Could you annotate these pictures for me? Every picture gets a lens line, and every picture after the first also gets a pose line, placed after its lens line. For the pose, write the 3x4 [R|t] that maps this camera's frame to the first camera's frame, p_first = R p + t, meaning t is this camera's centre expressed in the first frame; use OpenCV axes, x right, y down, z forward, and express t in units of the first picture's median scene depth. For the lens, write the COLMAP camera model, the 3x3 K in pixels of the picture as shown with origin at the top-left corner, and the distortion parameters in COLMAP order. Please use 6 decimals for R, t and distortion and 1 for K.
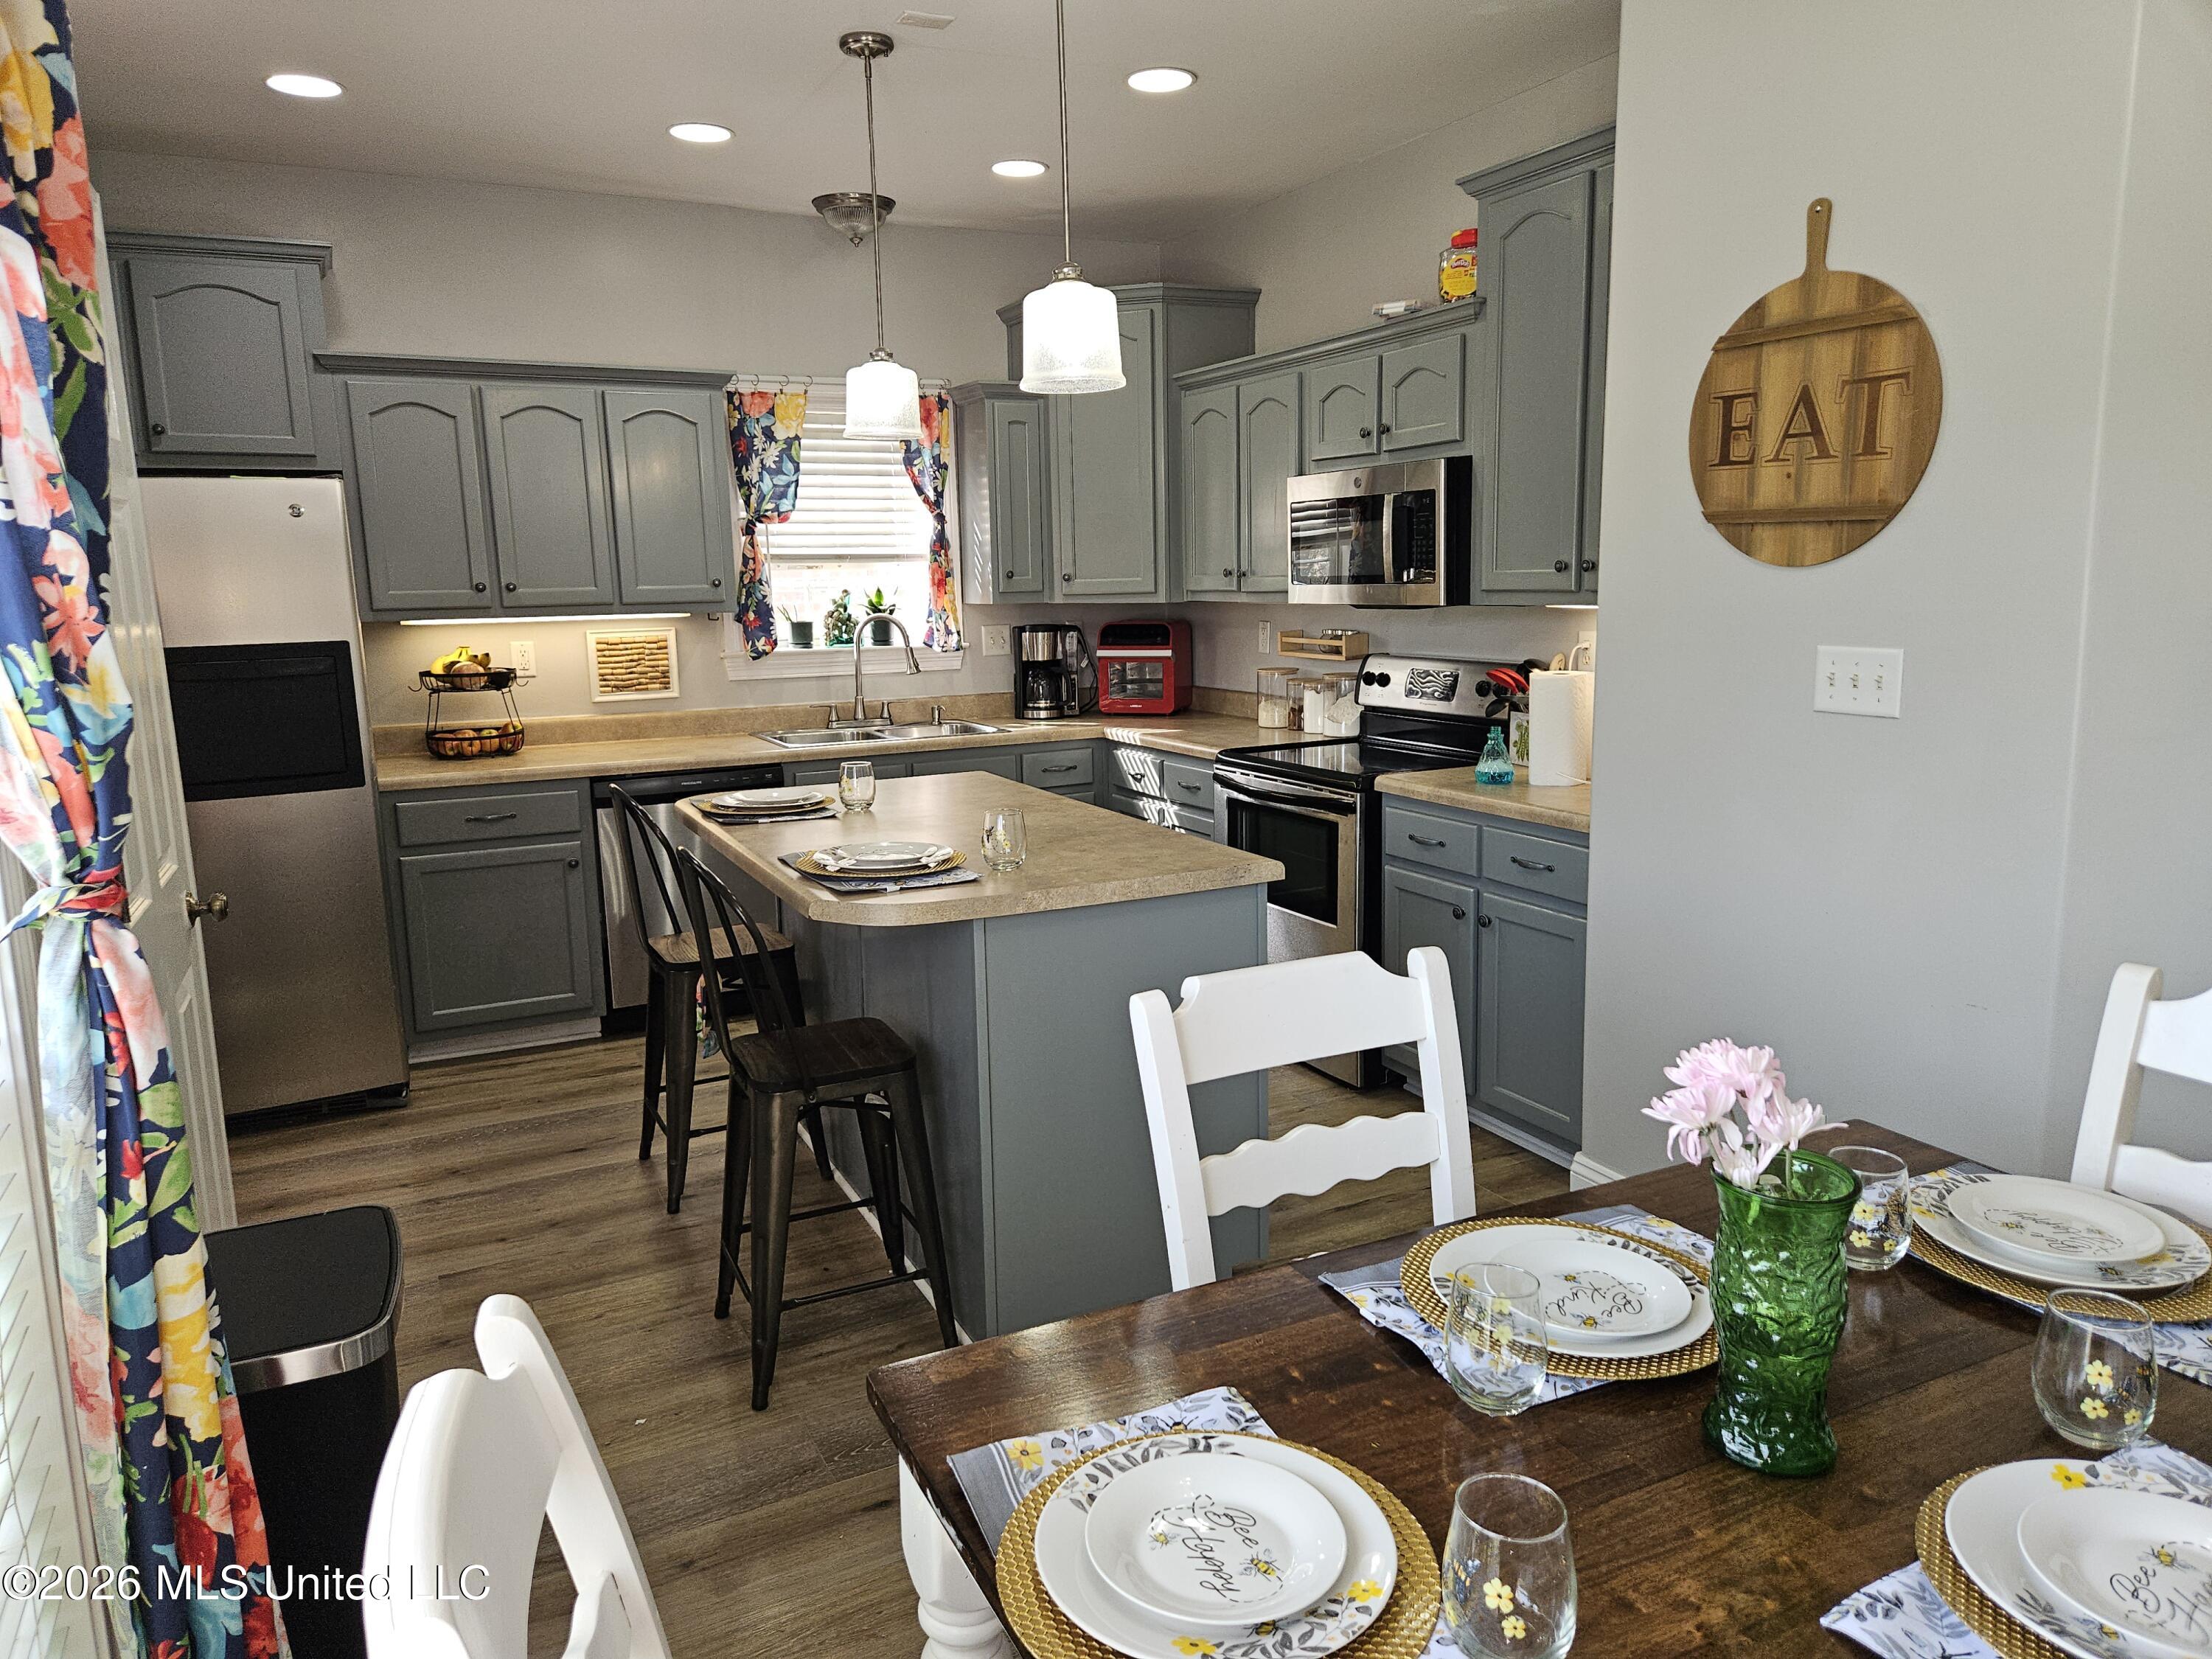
lens RADIAL K [[1477.5, 0, 1107.0], [0, 1477.5, 811.8], [0, 0, 1]] dist [0.087433, -0.079646]
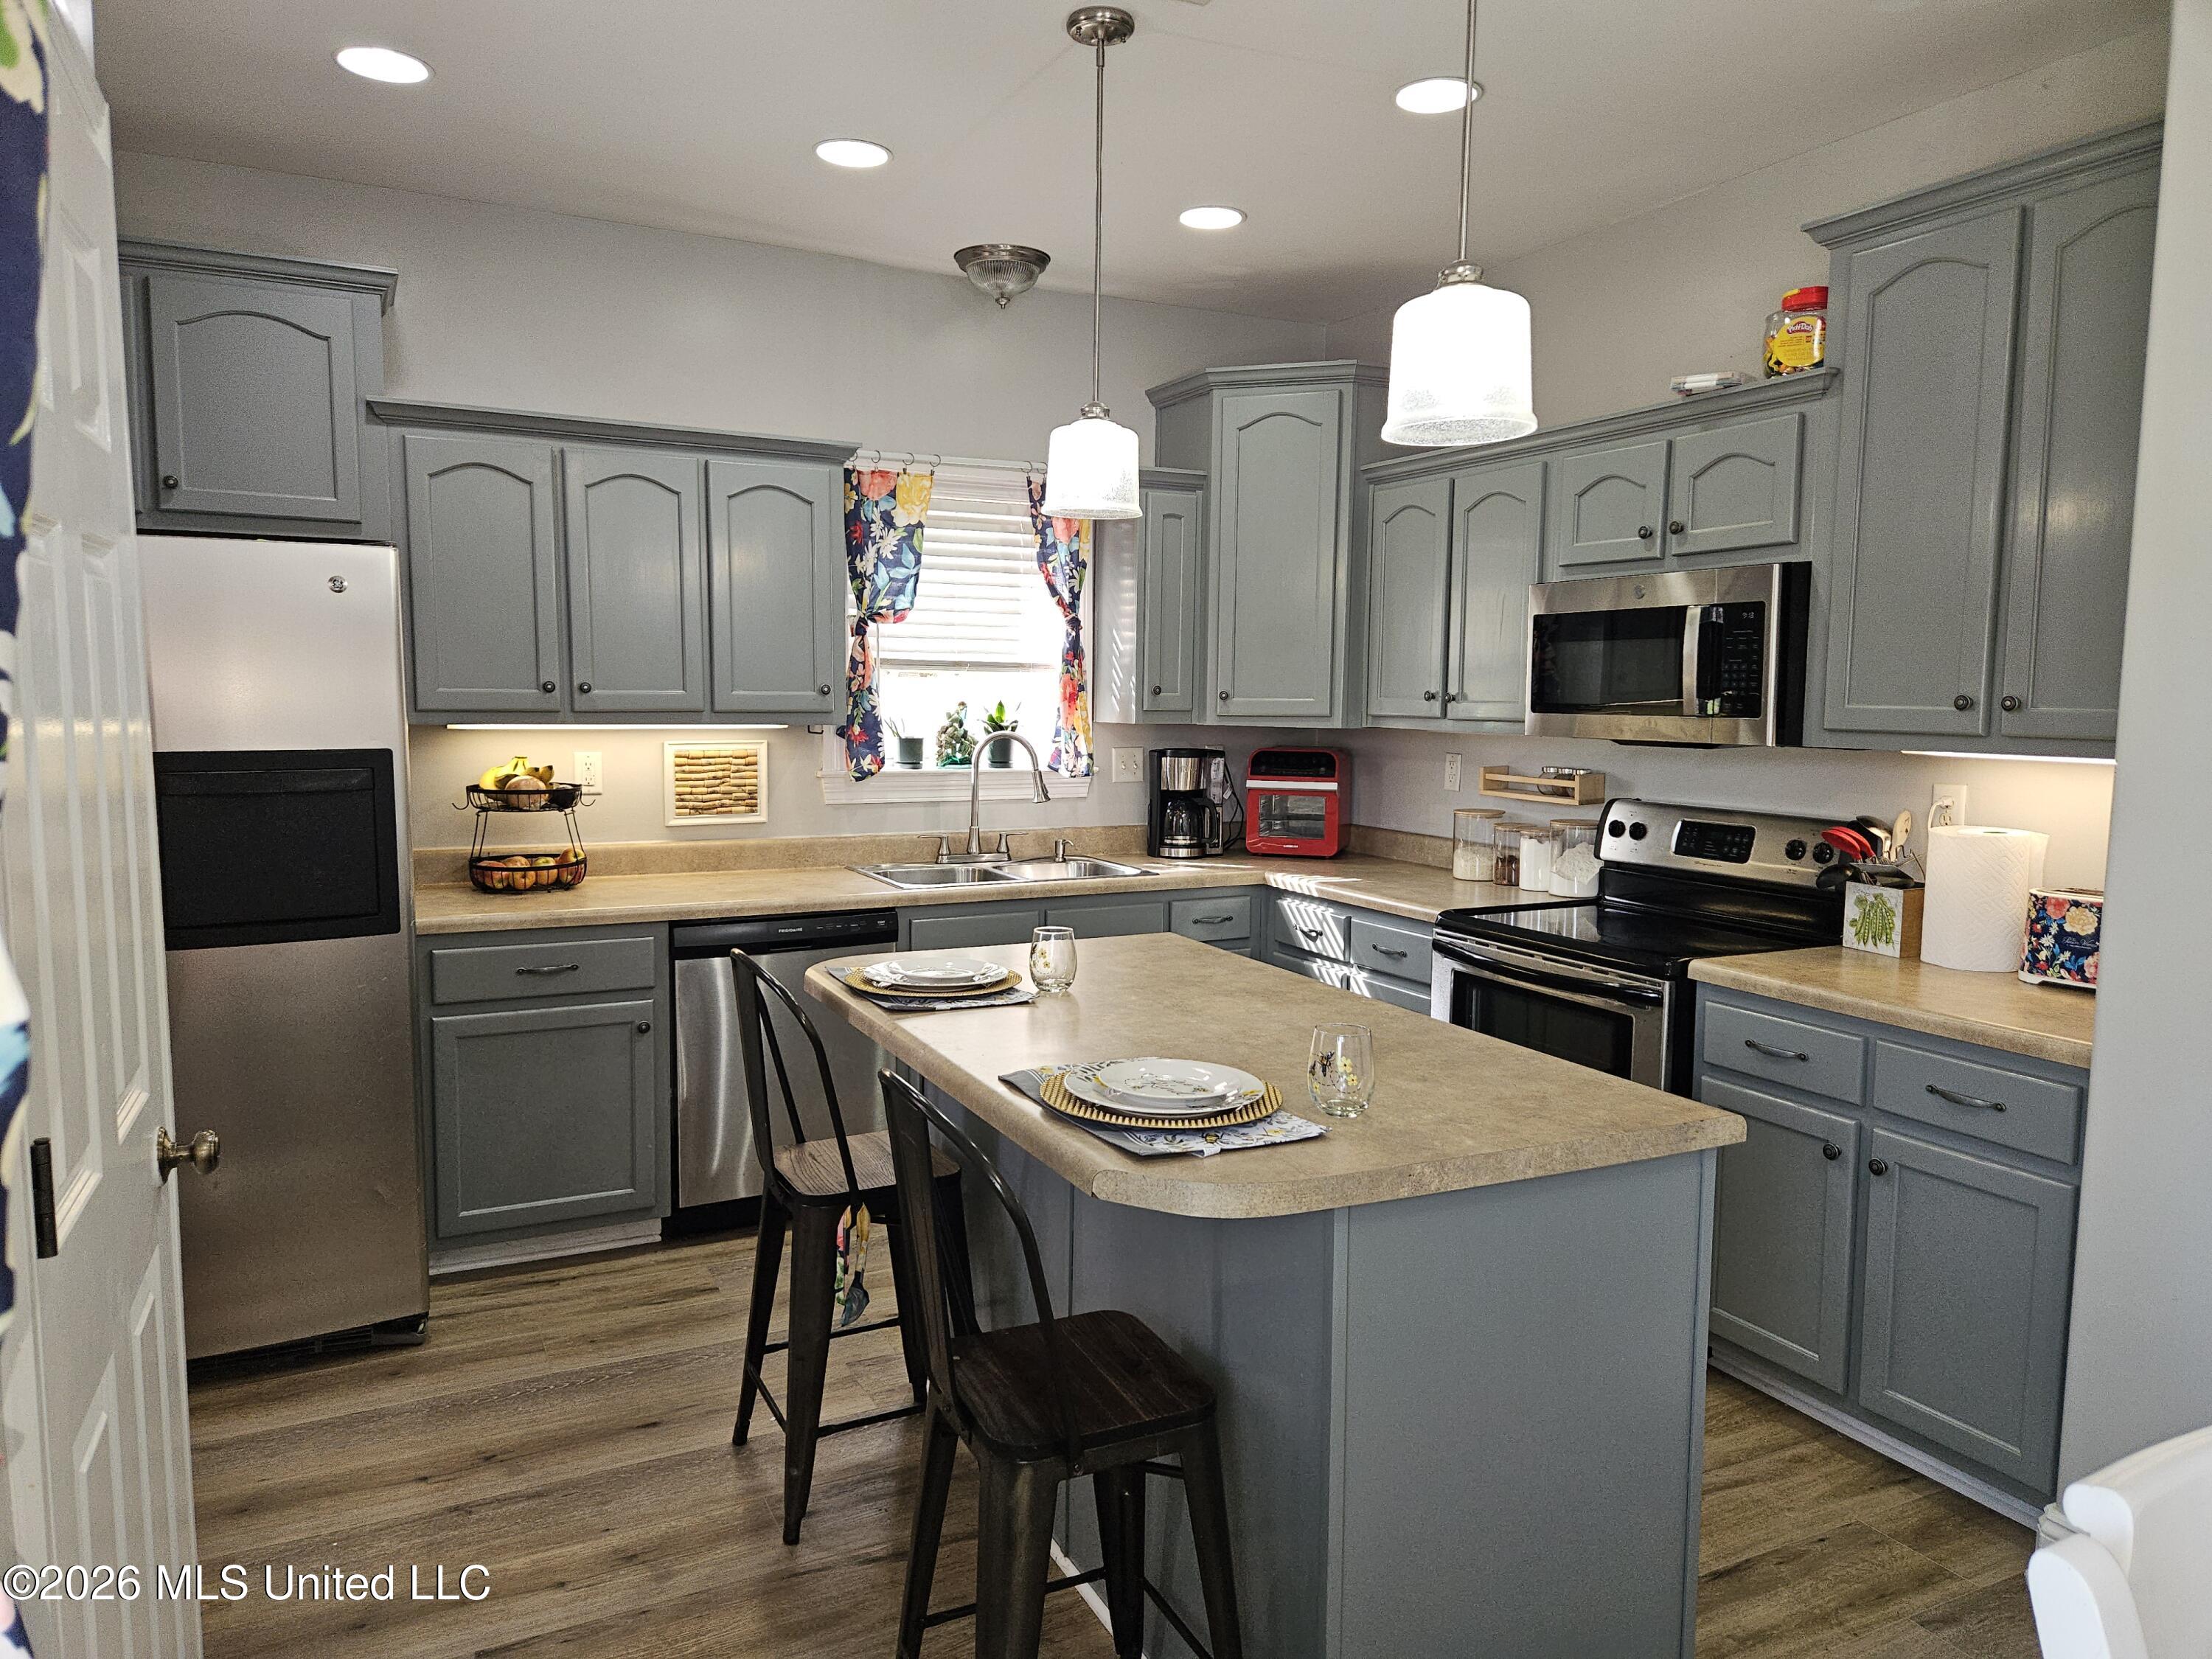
lens RADIAL K [[1474.7, 0, 1113.3], [0, 1474.7, 827.6], [0, 0, 1]] dist [0.086258, -0.078208]
pose [[0.999465, 0.031424, 0.009083, -0.107564], [-0.030742, 0.997253, -0.067390, -0.025606], [-0.011176, 0.067075, 0.997685, 0.174059]]
